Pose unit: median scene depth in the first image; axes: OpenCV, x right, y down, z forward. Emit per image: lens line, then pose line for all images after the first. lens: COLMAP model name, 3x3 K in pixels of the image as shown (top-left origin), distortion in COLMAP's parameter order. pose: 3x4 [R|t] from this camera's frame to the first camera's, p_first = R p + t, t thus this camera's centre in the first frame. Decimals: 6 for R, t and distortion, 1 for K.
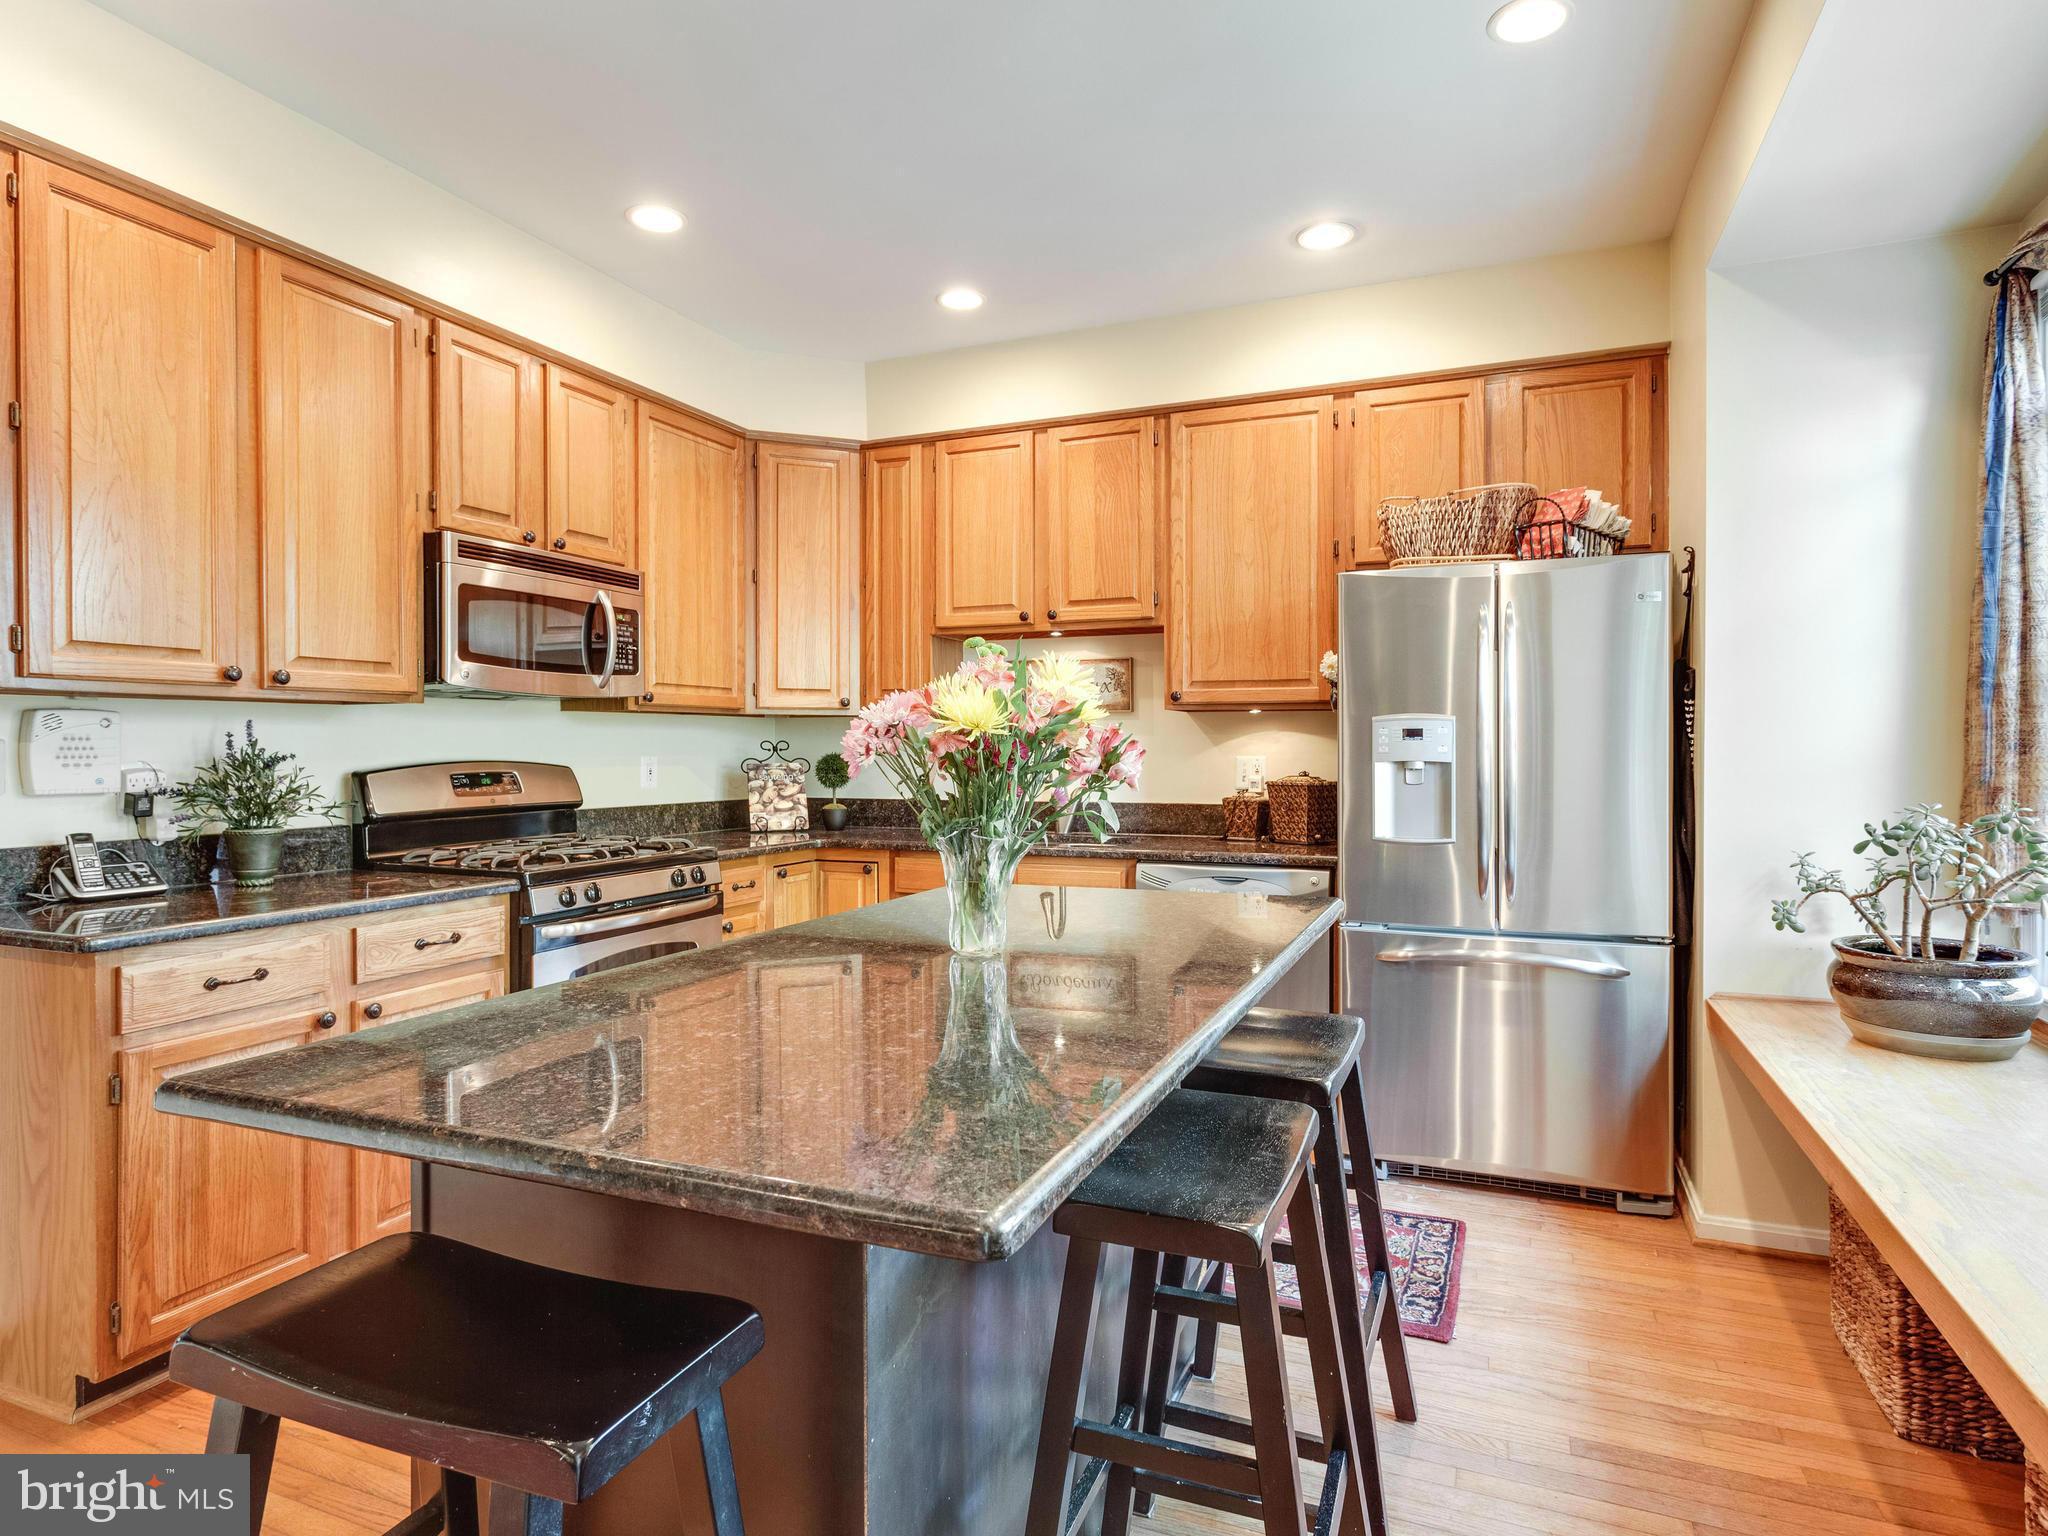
lens RADIAL K [[1163.1, 0, 1027.5], [0, 1163.1, 760.3], [0, 0, 1]] dist [0.003896, 0.002278]
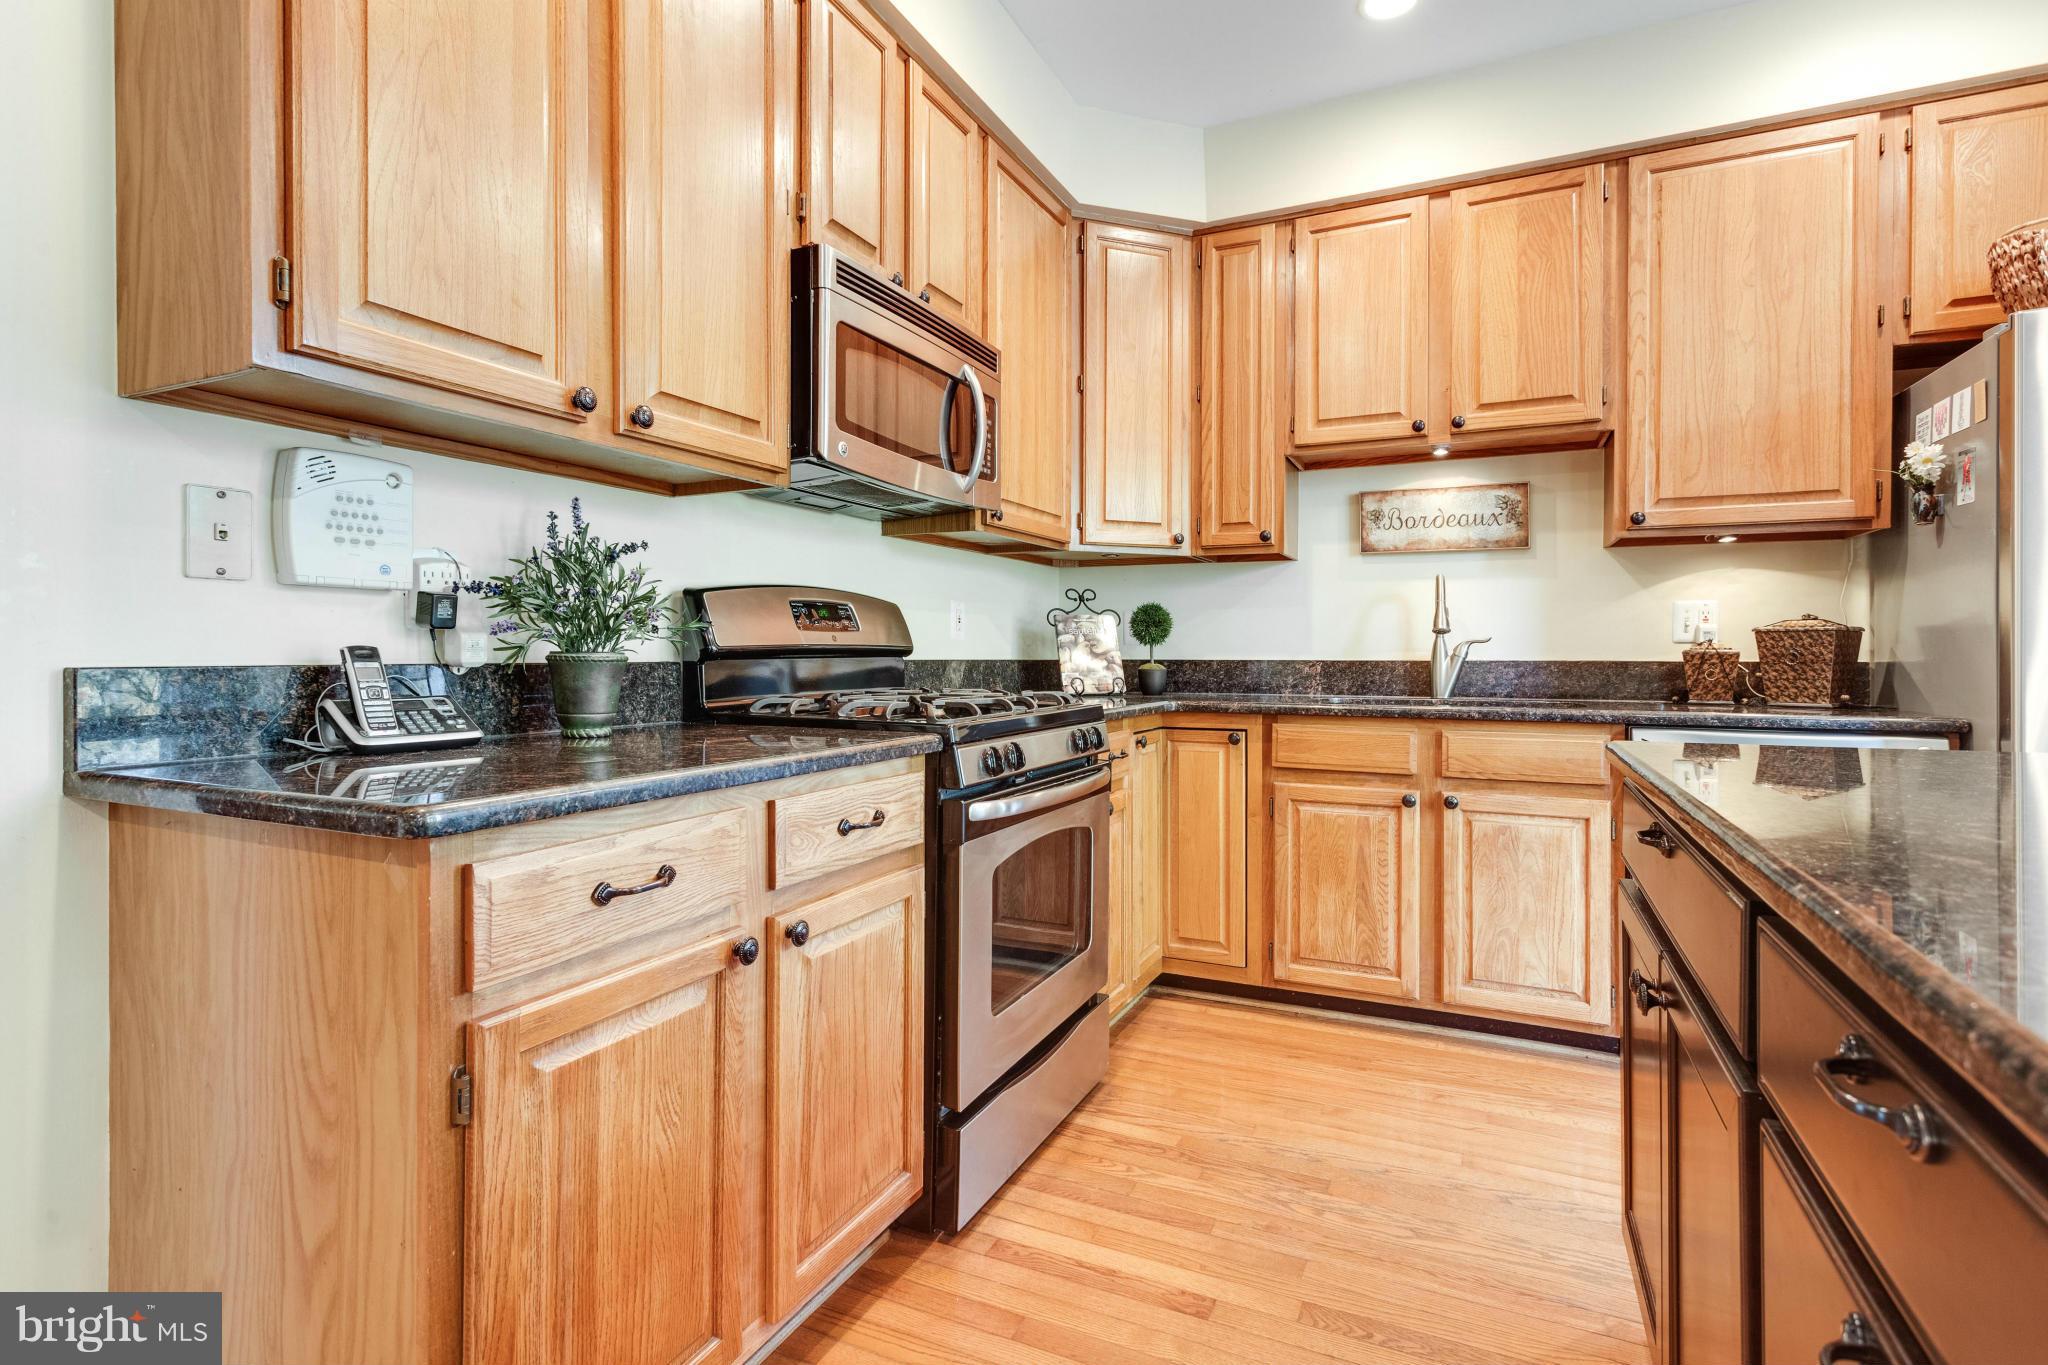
lens RADIAL K [[1016.2, 0, 975.9], [0, 1016.2, 659.8], [0, 0, 1]] dist [0.002929, 0.001527]
pose [[0.997371, -0.001868, -0.072440, -0.360009], [0.001192, 0.999955, -0.009370, 0.062070], [0.072455, 0.009259, 0.997329, 0.388434]]
